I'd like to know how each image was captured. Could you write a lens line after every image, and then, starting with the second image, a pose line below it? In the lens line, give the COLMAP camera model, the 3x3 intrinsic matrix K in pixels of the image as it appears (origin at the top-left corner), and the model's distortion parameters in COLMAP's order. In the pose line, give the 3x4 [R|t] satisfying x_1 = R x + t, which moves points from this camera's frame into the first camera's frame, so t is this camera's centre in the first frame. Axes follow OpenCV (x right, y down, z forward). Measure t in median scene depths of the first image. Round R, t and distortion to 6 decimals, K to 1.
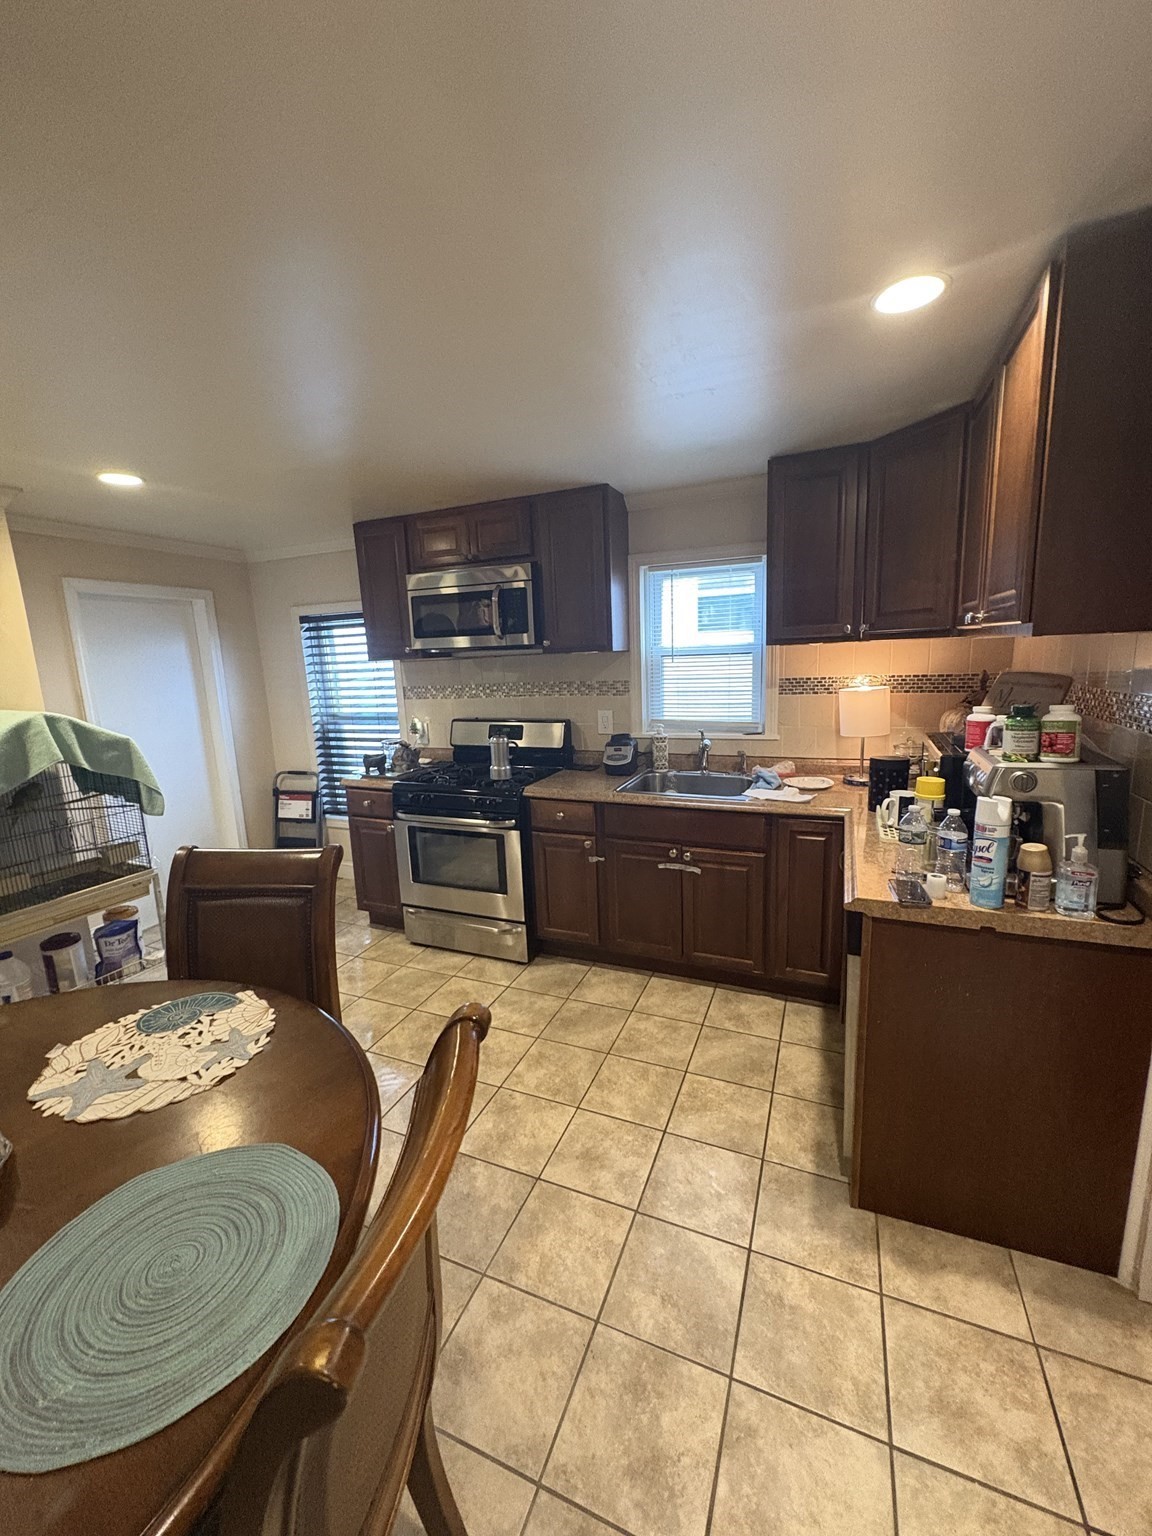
lens RADIAL K [[614.0, 0, 580.3], [0, 614.0, 759.7], [0, 0, 1]] dist [0.001756, -0.000072]
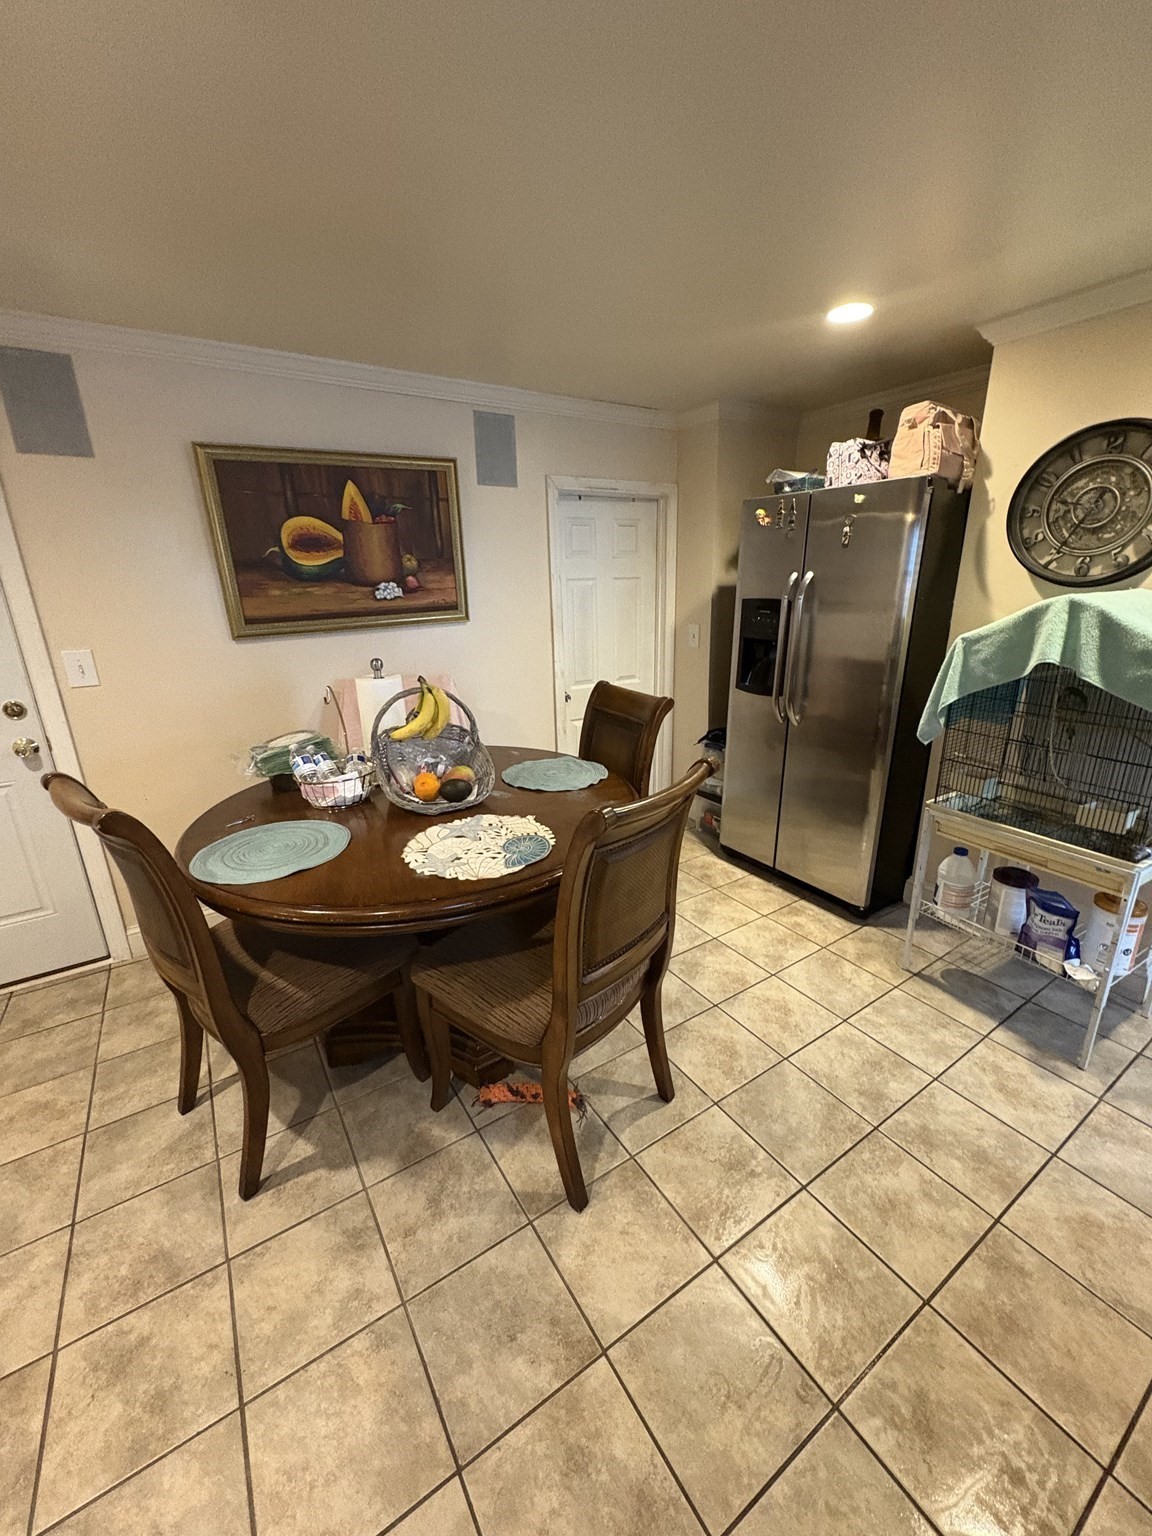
lens RADIAL K [[614.0, 0, 584.6], [0, 614.0, 763.5], [0, 0, 1]] dist [0.001756, -0.000072]
pose [[-0.559621, 0.290348, -0.776223, 0.081124], [-0.104066, 0.904588, 0.413390, -0.116991], [0.822189, 0.312120, -0.476011, 0.778286]]
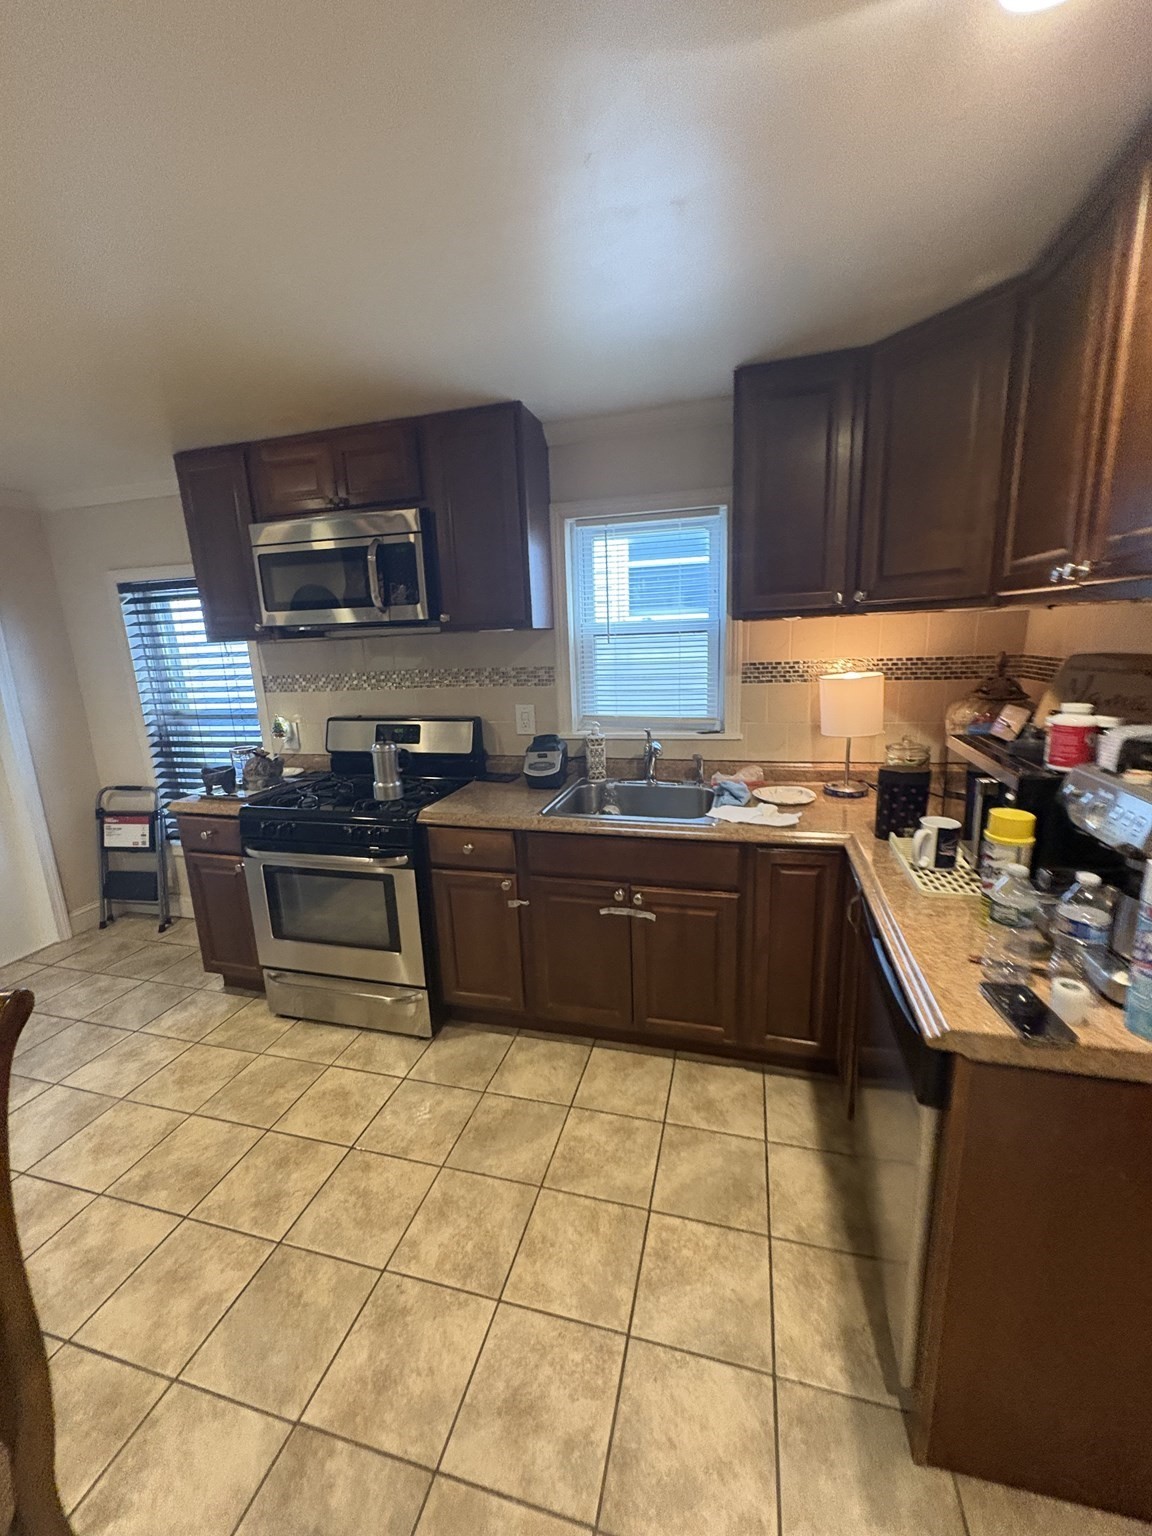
lens RADIAL K [[614.0, 0, 579.0], [0, 614.0, 764.2], [0, 0, 1]] dist [0.001756, -0.000072]
pose [[0.991828, -0.026273, 0.124848, 0.010906], [0.022155, 0.999167, 0.034257, -0.036620], [-0.125644, -0.031211, 0.991584, 0.257053]]
